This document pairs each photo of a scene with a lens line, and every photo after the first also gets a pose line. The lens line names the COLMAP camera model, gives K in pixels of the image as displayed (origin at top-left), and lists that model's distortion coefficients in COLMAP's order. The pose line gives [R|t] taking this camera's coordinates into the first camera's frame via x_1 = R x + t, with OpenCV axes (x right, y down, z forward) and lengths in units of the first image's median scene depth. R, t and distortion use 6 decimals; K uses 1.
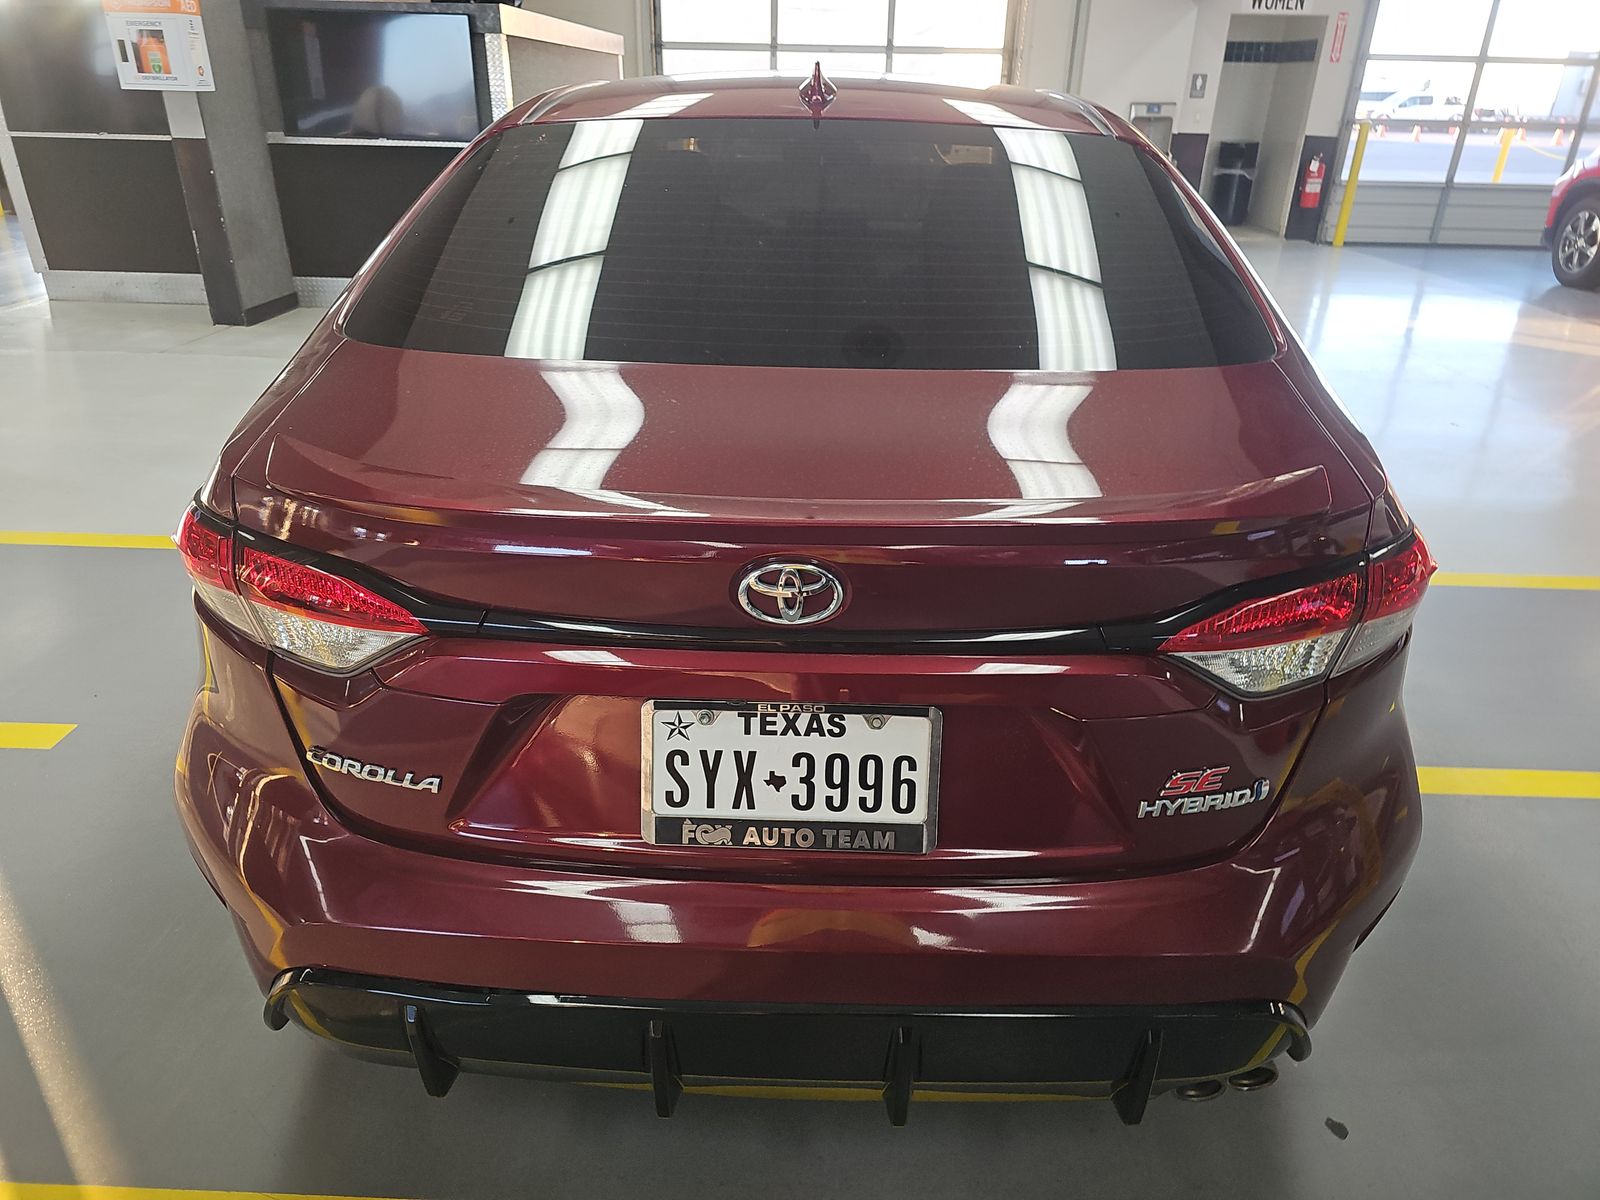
lens RADIAL K [[1052.9, 0, 802.0], [0, 1052.9, 592.7], [0, 0, 1]] dist [0.050798, -0.060542]
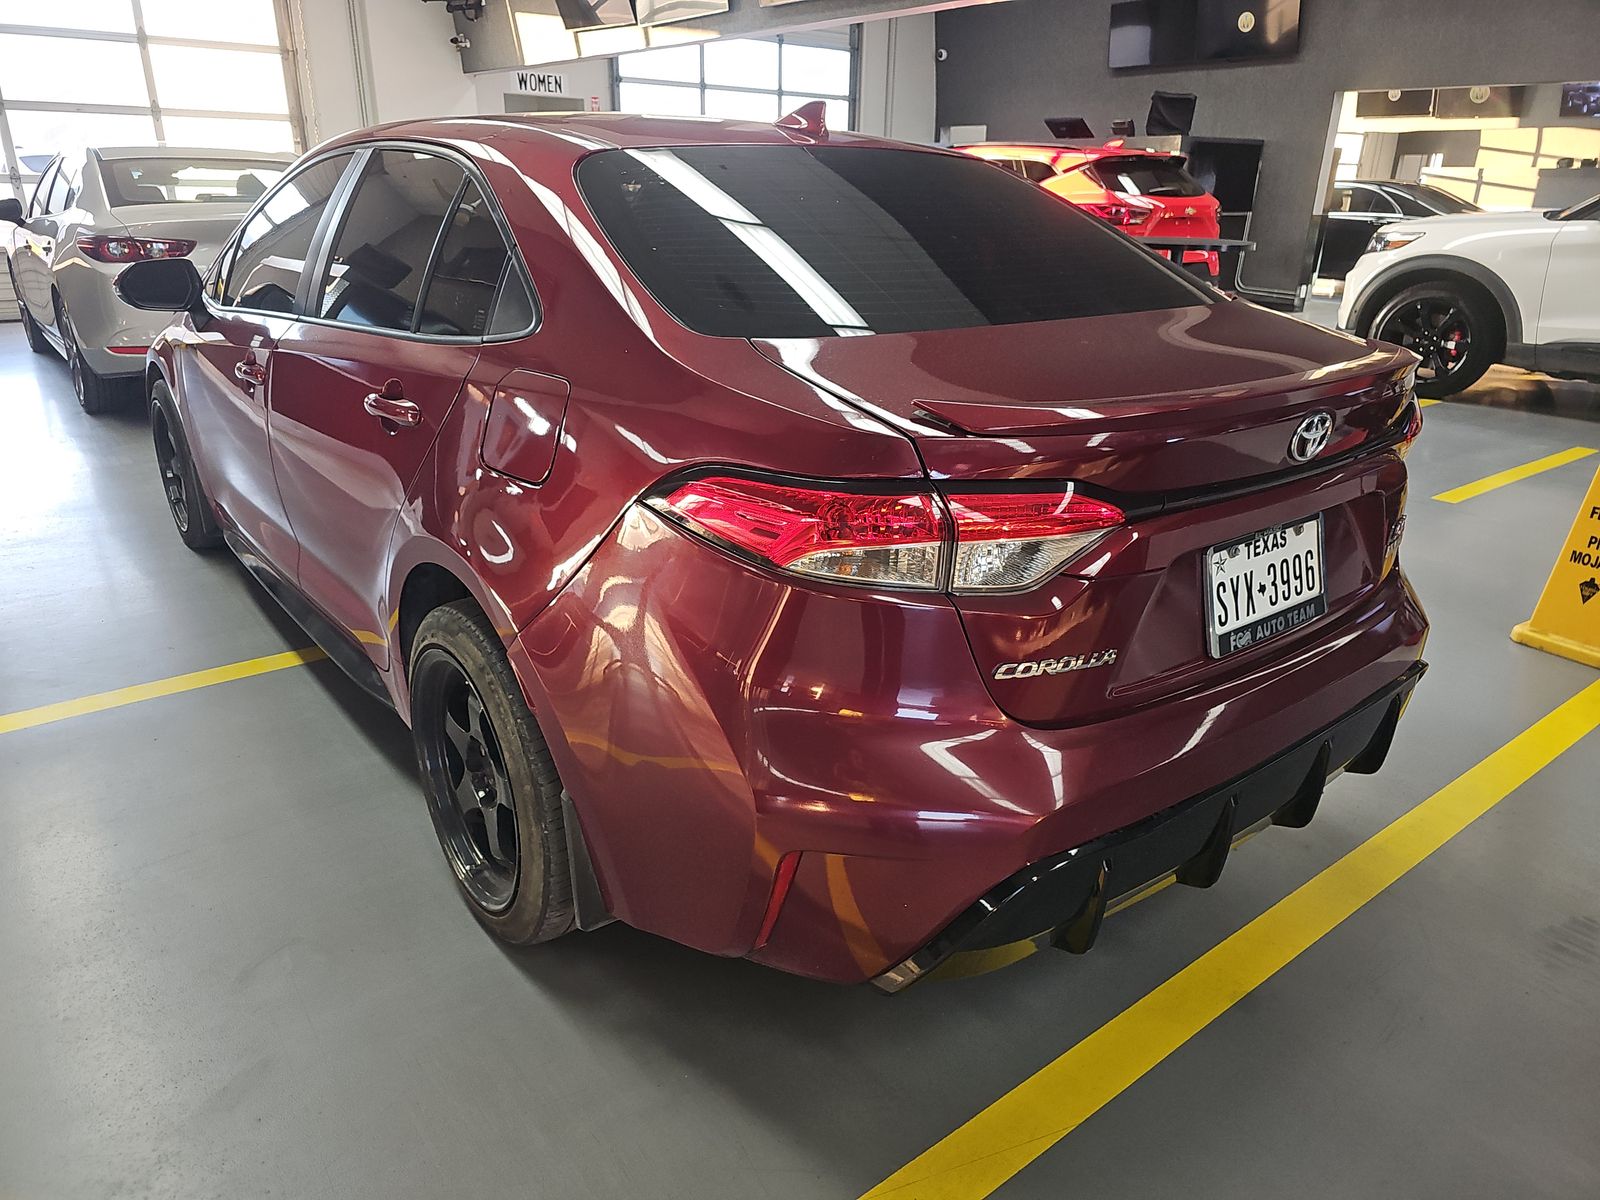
lens RADIAL K [[1052.9, 0, 802.0], [0, 1052.9, 592.7], [0, 0, 1]] dist [0.050798, -0.060542]
pose [[0.770928, -0.227117, 0.595053, -1.329782], [0.263179, 0.964366, 0.027111, -0.014774], [-0.580006, 0.135705, 0.803229, 0.225055]]
